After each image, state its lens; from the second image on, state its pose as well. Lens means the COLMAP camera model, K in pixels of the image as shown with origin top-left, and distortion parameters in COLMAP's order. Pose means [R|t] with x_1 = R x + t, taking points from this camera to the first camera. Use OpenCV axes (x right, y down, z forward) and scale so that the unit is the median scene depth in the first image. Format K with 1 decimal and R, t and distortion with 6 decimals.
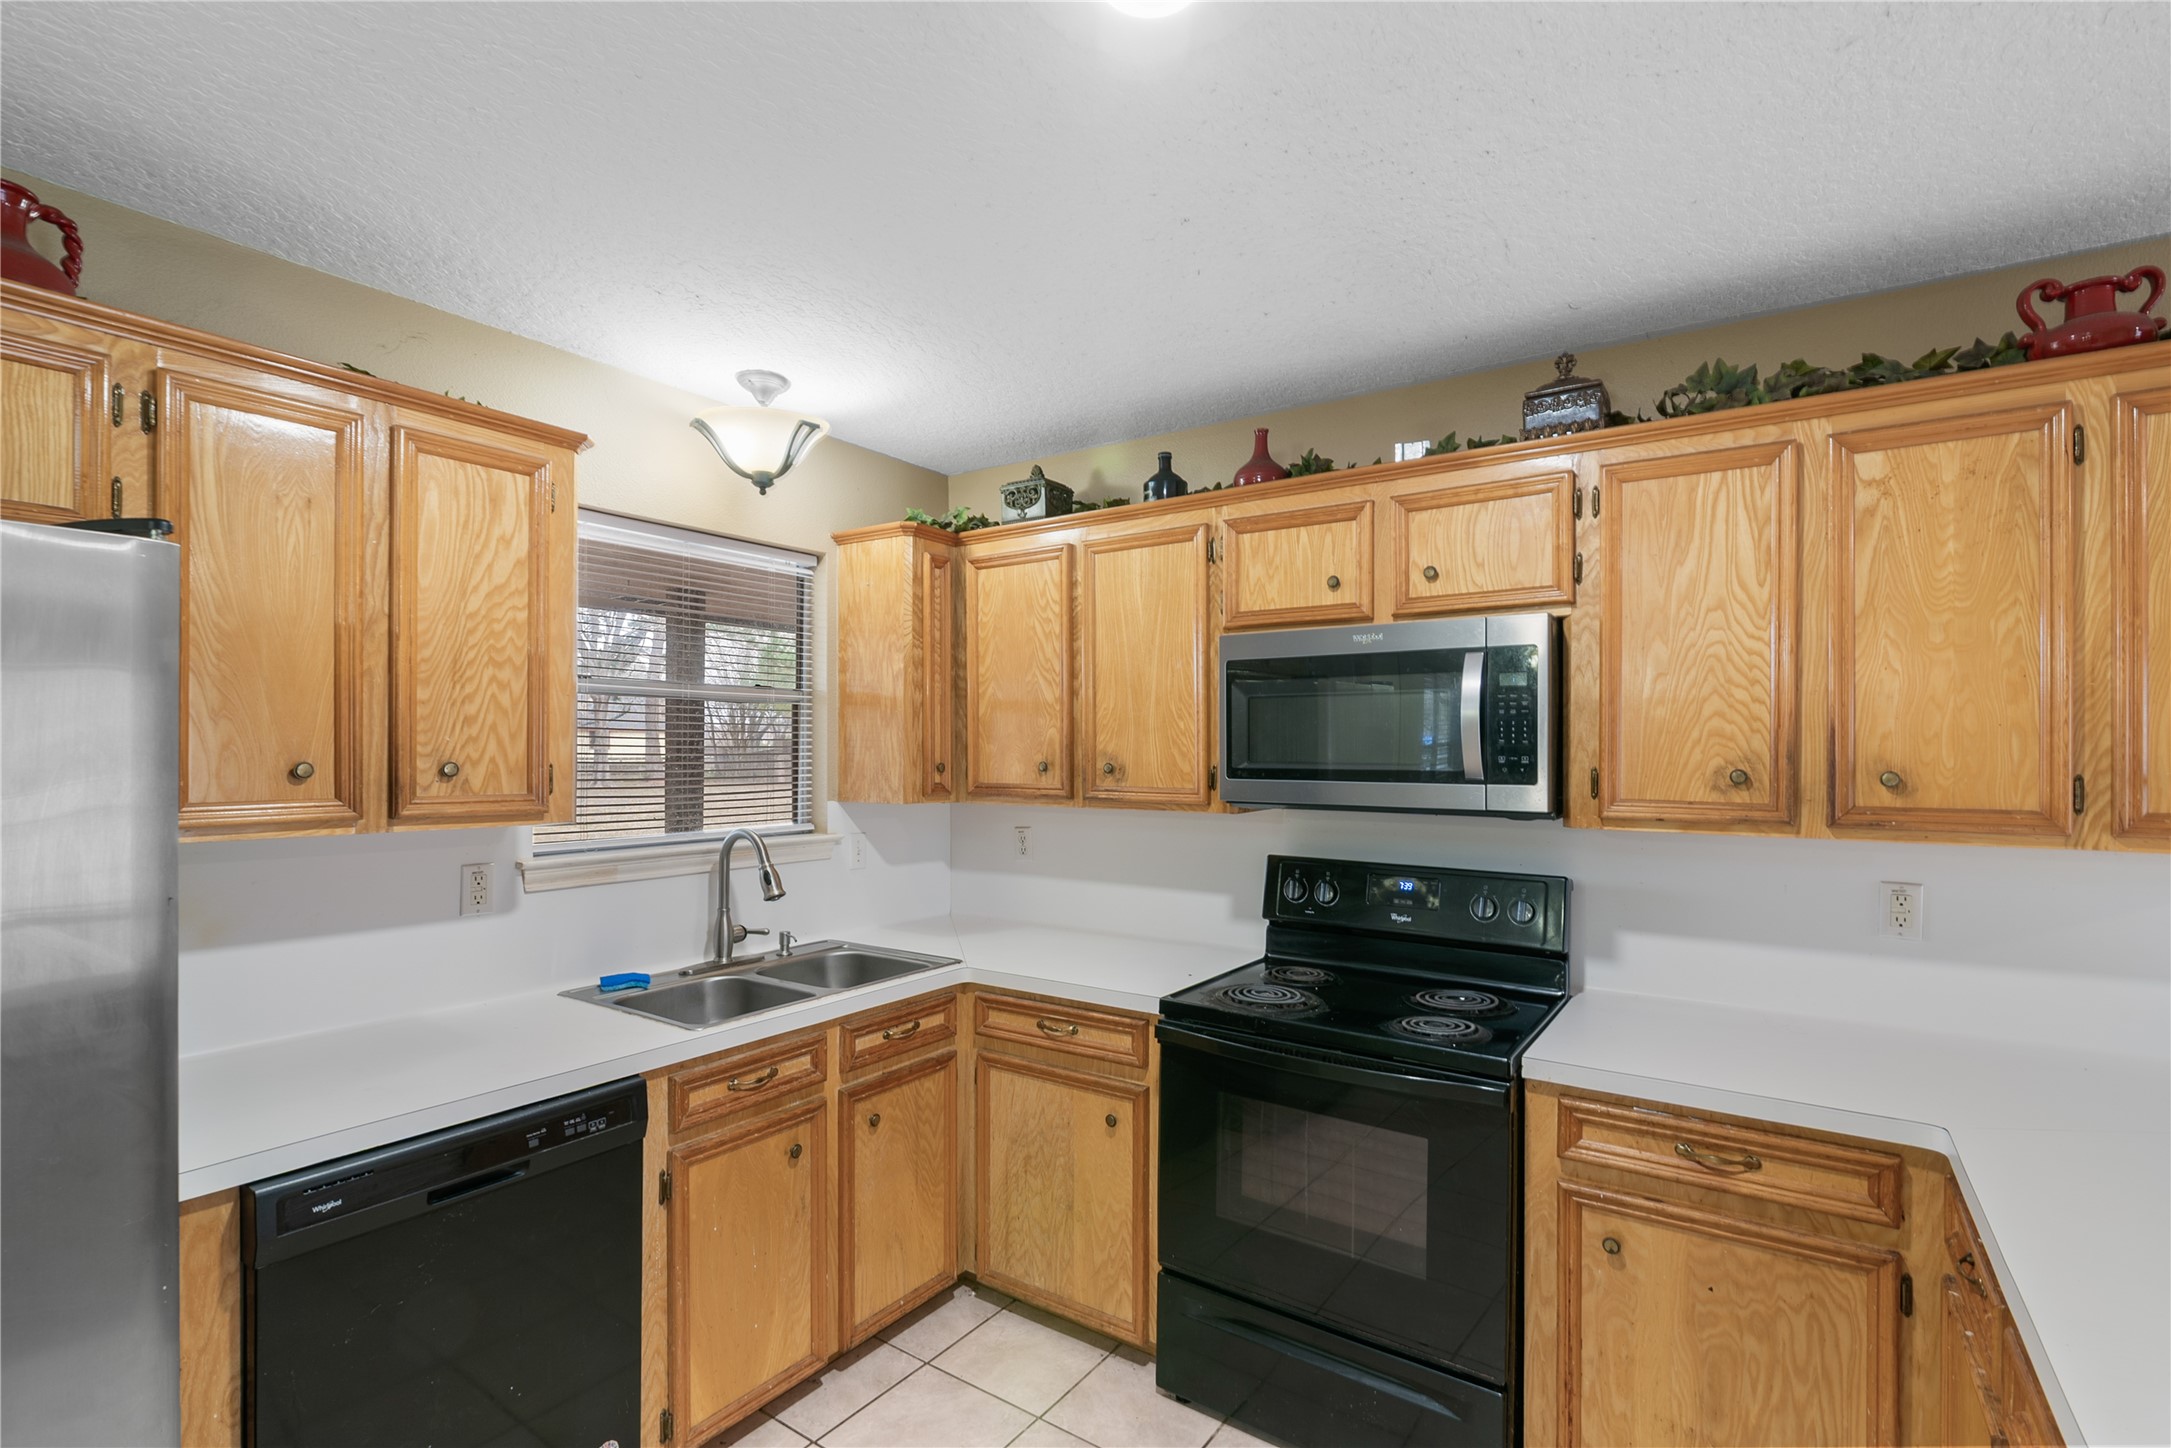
lens RADIAL K [[1000.2, 0, 1086.3], [0, 1000.2, 738.7], [0, 0, 1]] dist [-0.011895, 0.006125]
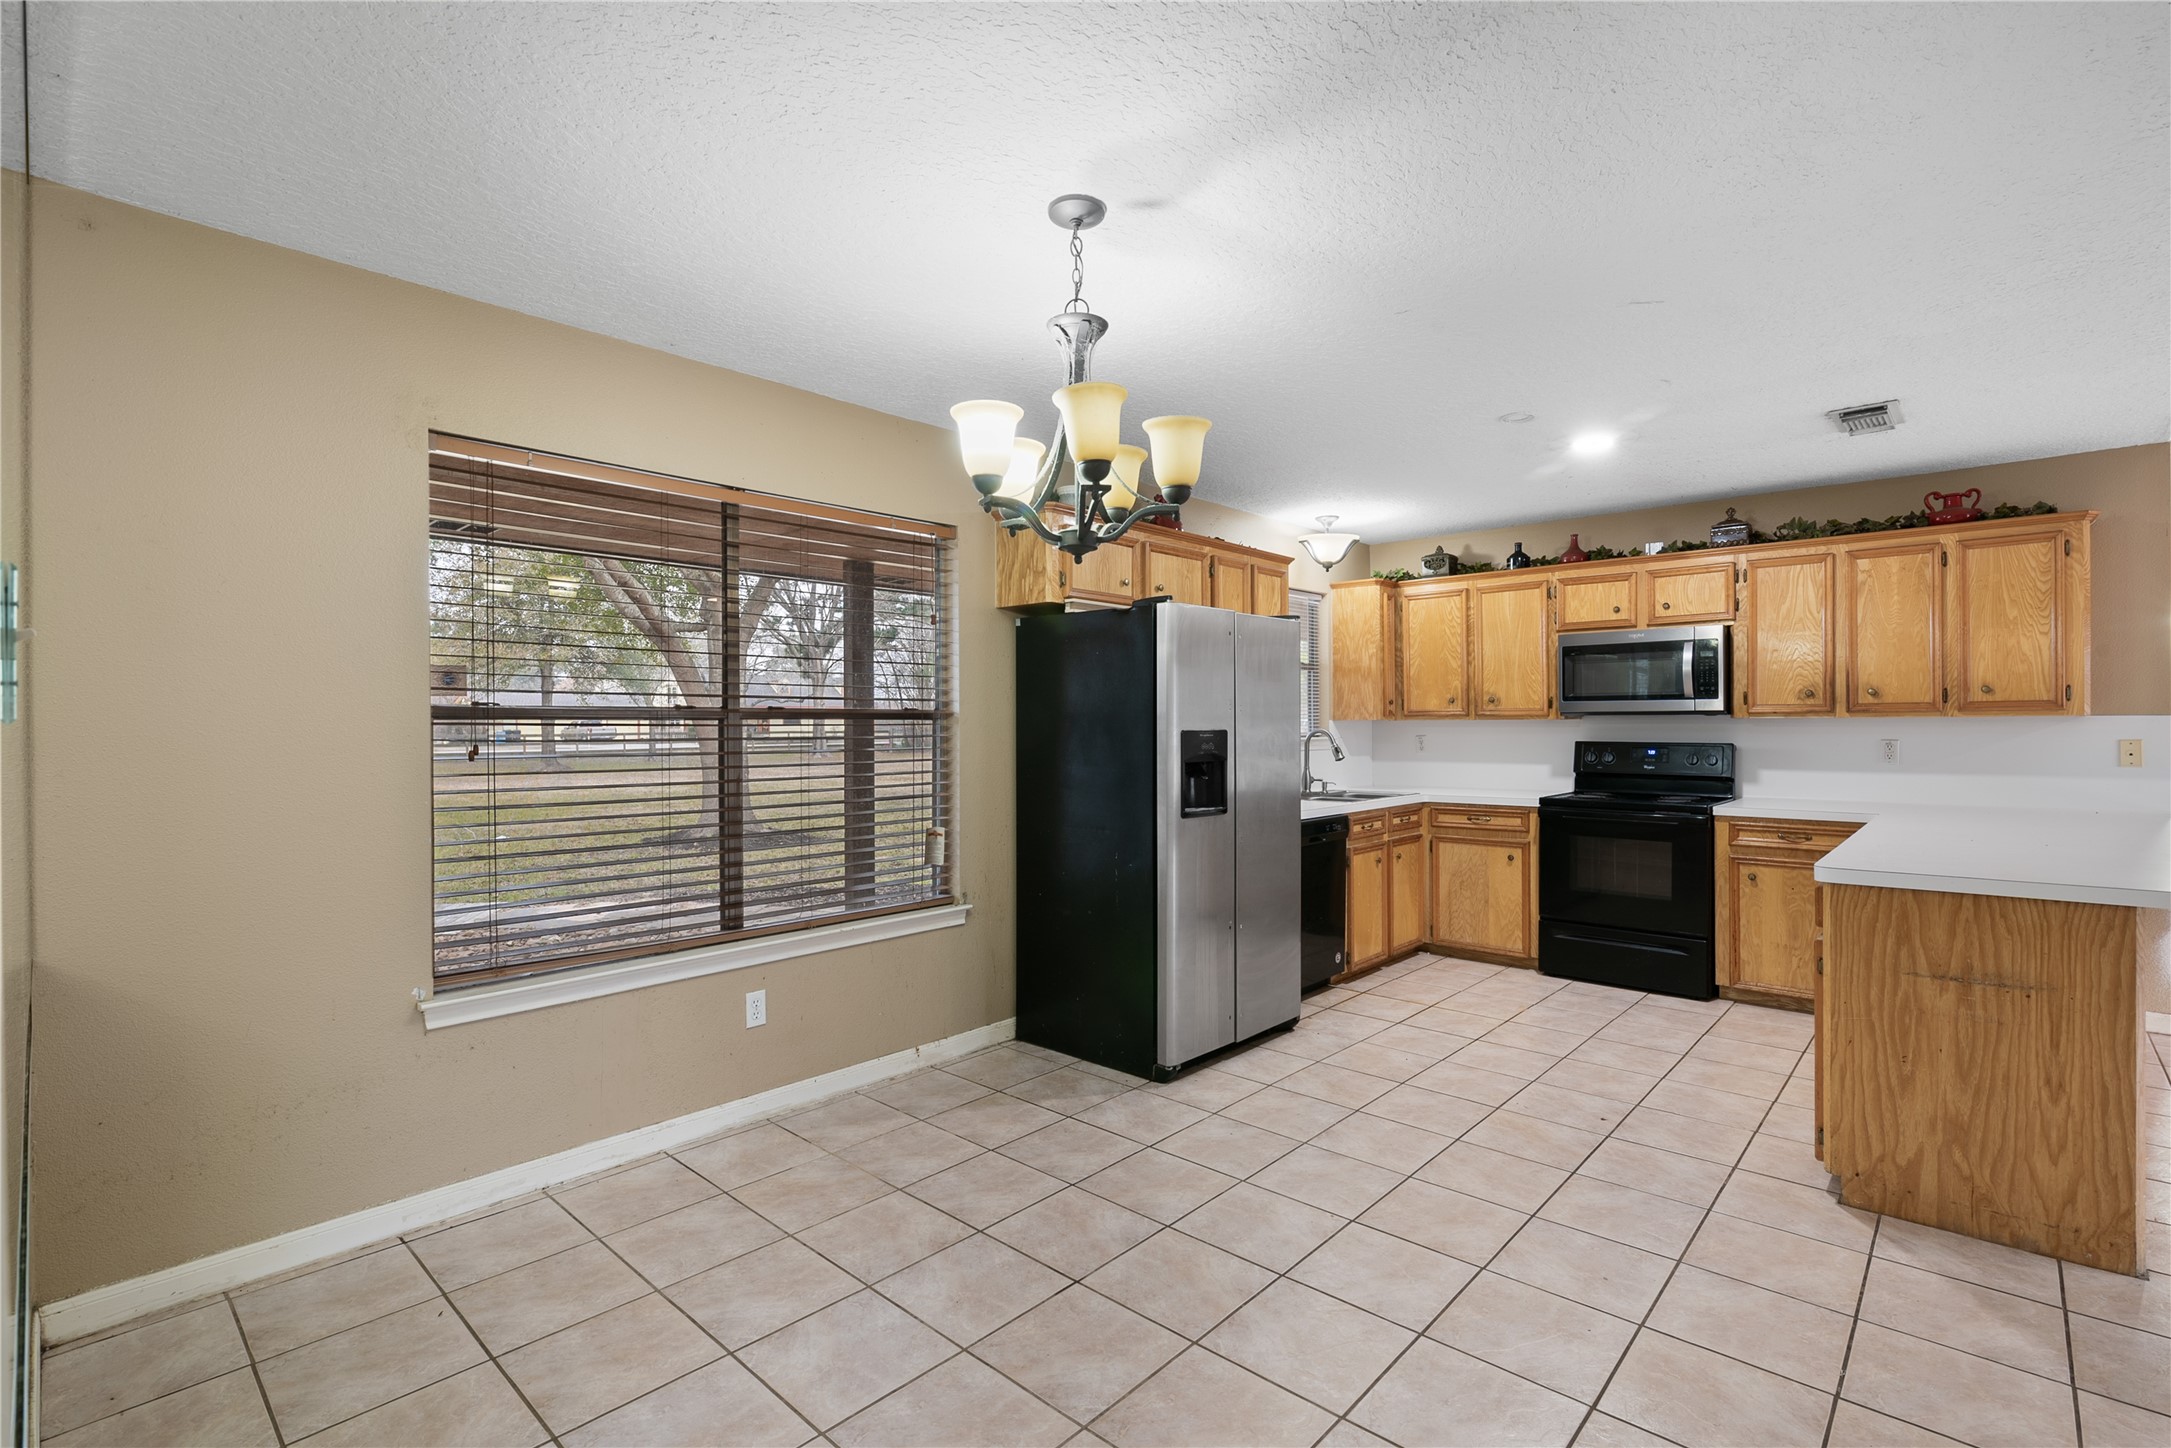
lens RADIAL K [[1000.2, 0, 1087.1], [0, 1000.2, 715.4], [0, 0, 1]] dist [-0.011895, 0.006125]
pose [[0.990596, -0.007740, -0.136603, -0.629726], [0.007946, 0.999968, 0.000962, 0.065052], [0.136592, -0.002038, 0.990625, -1.372746]]
